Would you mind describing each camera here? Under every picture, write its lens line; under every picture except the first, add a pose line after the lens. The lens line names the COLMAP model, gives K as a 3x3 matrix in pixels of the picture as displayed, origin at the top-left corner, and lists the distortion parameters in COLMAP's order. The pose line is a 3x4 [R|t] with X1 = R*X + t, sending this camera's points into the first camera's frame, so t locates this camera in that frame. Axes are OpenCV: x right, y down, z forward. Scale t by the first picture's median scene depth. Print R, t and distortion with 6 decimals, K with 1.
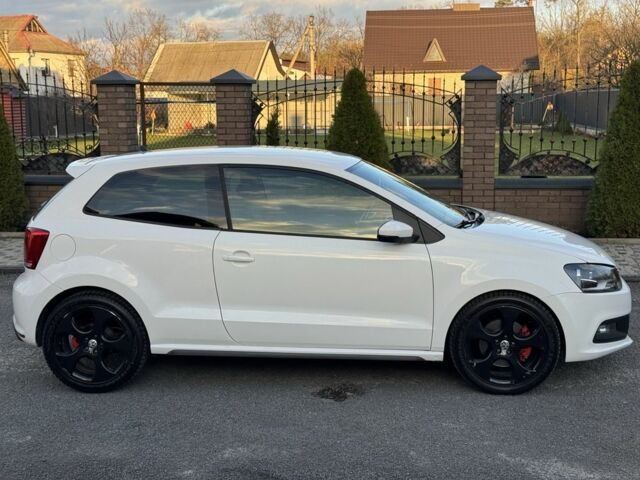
lens RADIAL K [[898.4, 0, 320.0], [0, 898.4, 240.0], [0, 0, 1]] dist [0.131284, -0.131779]
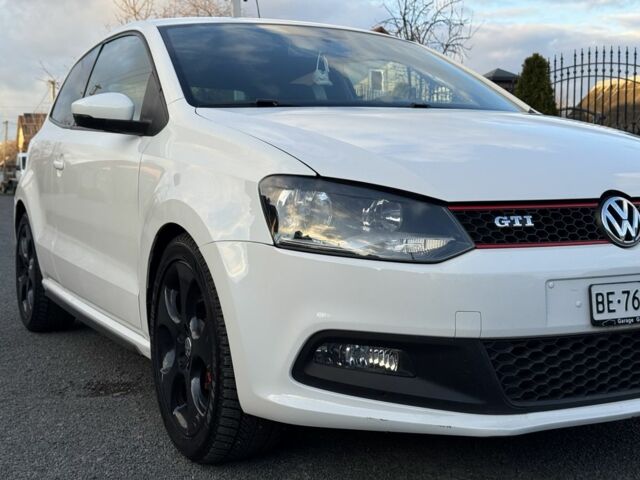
lens RADIAL K [[898.4, 0, 320.0], [0, 898.4, 240.0], [0, 0, 1]] dist [0.131284, -0.131779]
pose [[0.522555, 0.066738, -0.849989, 0.596791], [-0.124623, 0.992203, 0.001289, 0.049945], [0.843448, 0.105254, 0.526798, 0.765040]]
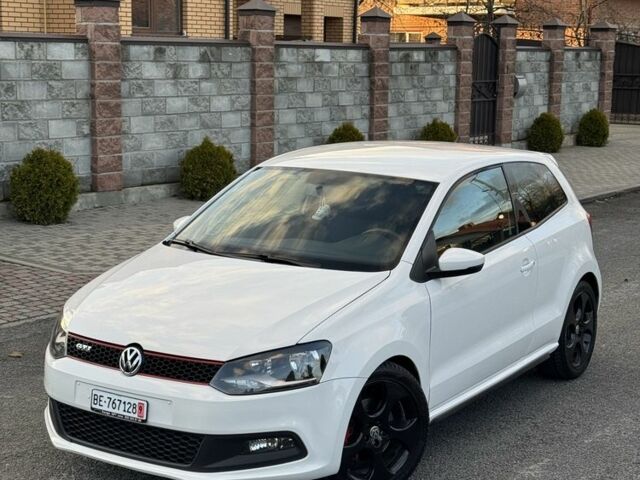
lens RADIAL K [[1200.2, 0, 318.0], [0, 1200.2, 237.9], [0, 0, 1]] dist [0.097308, 0.007665]
pose [[-0.473904, 0.134972, -0.870171, 1.049715], [-0.149762, 0.961433, 0.230690, -0.291852], [0.867748, 0.239643, -0.435414, 1.563008]]
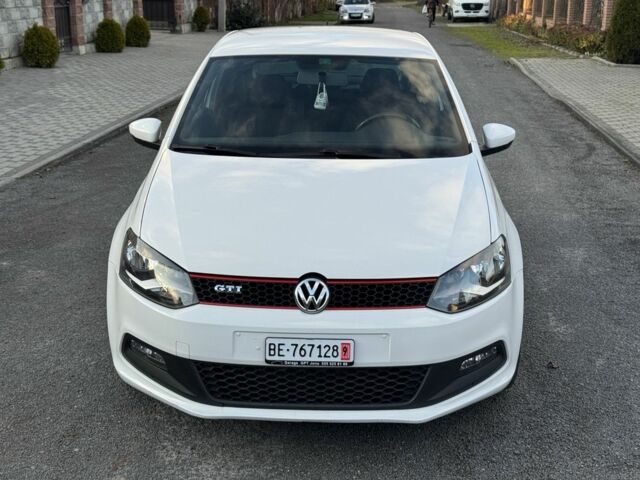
lens RADIAL K [[898.4, 0, 320.0], [0, 898.4, 240.0], [0, 0, 1]] dist [0.131284, -0.131779]
pose [[0.047783, 0.279899, -0.958840, 0.860006], [-0.161796, 0.949428, 0.269089, -0.154155], [0.985667, 0.142278, 0.090653, 1.018632]]
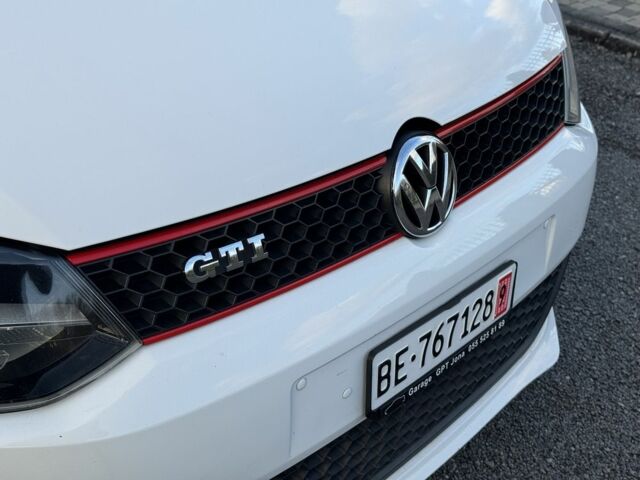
lens RADIAL K [[898.4, 0, 320.0], [0, 898.4, 240.0], [0, 0, 1]] dist [0.131284, -0.131779]
pose [[0.785483, 0.376624, -0.491092, 0.420894], [-0.174509, 0.896099, 0.408108, -0.035881], [0.593771, -0.234862, 0.769595, 0.907576]]
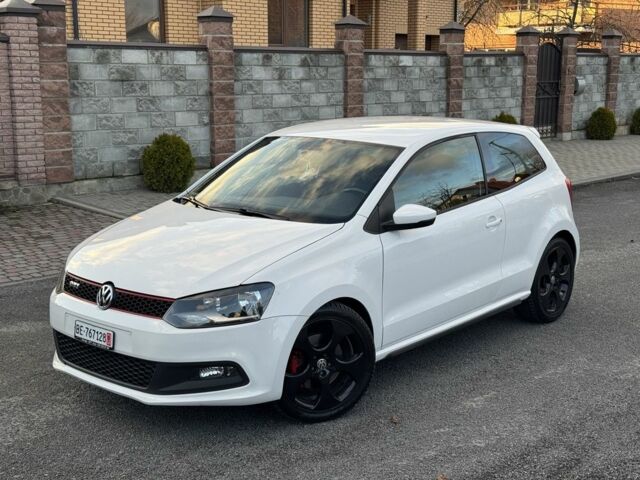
lens RADIAL K [[898.4, 0, 320.0], [0, 898.4, 240.0], [0, 0, 1]] dist [0.131284, -0.131779]
pose [[-0.596038, 0.154919, -0.787870, 0.843138], [-0.122380, 0.952221, 0.279818, -0.263672], [0.793575, 0.263201, -0.548601, 1.637063]]
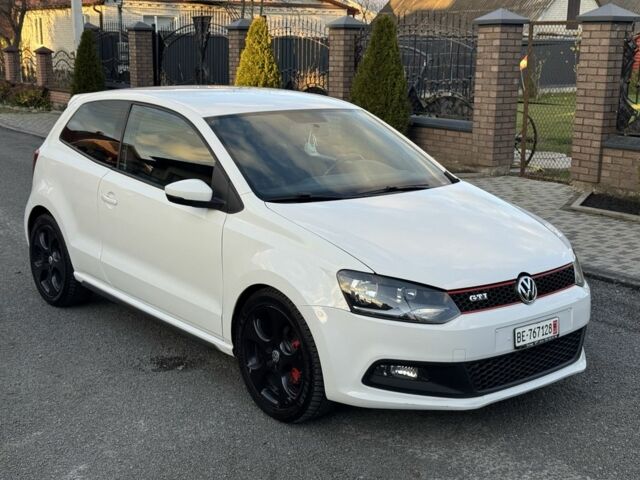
lens RADIAL K [[898.4, 0, 320.0], [0, 898.4, 240.0], [0, 0, 1]] dist [0.131284, -0.131779]
pose [[0.692083, 0.166322, -0.702395, 0.718864], [-0.125907, 0.985990, 0.109416, -0.068104], [0.710752, 0.012712, 0.703328, 0.455803]]
